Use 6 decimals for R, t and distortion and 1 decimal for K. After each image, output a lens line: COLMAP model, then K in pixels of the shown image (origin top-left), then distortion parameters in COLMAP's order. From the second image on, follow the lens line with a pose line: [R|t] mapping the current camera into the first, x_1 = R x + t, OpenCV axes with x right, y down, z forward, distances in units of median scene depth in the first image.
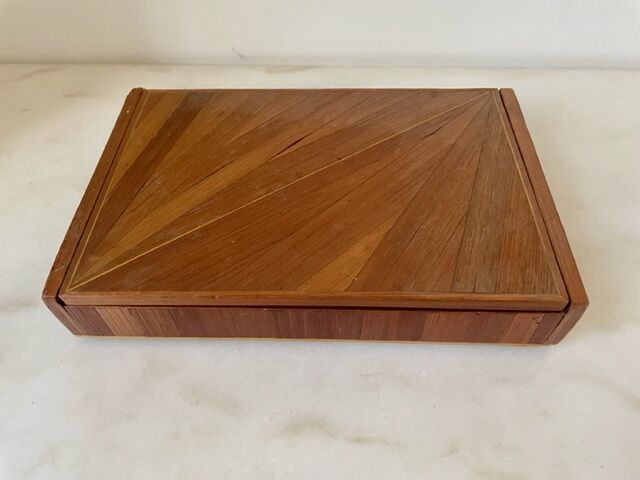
lens RADIAL K [[498.1, 0, 320.0], [0, 498.1, 240.0], [0, 0, 1]] dist [0.004282, -0.005548]
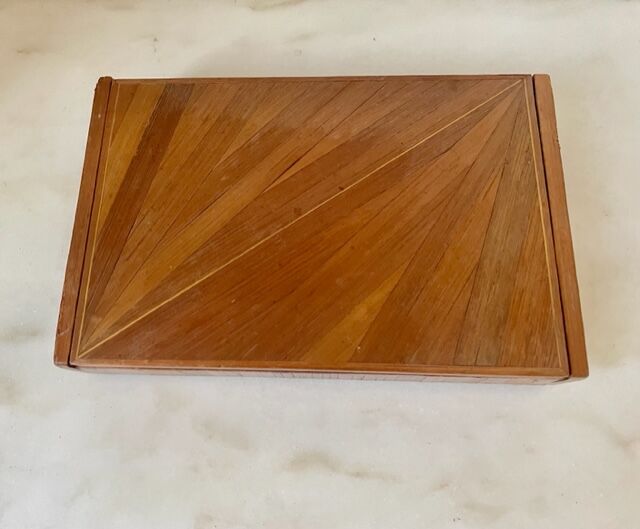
lens RADIAL K [[544.4, 0, 296.9], [0, 544.4, 264.6], [0, 0, 1]] dist [0.005704, -0.002652]
pose [[0.999426, -0.011072, -0.032025, -0.013887], [0.021760, 0.934183, 0.356130, -0.428266], [0.025974, -0.356622, 0.933888, 0.026119]]
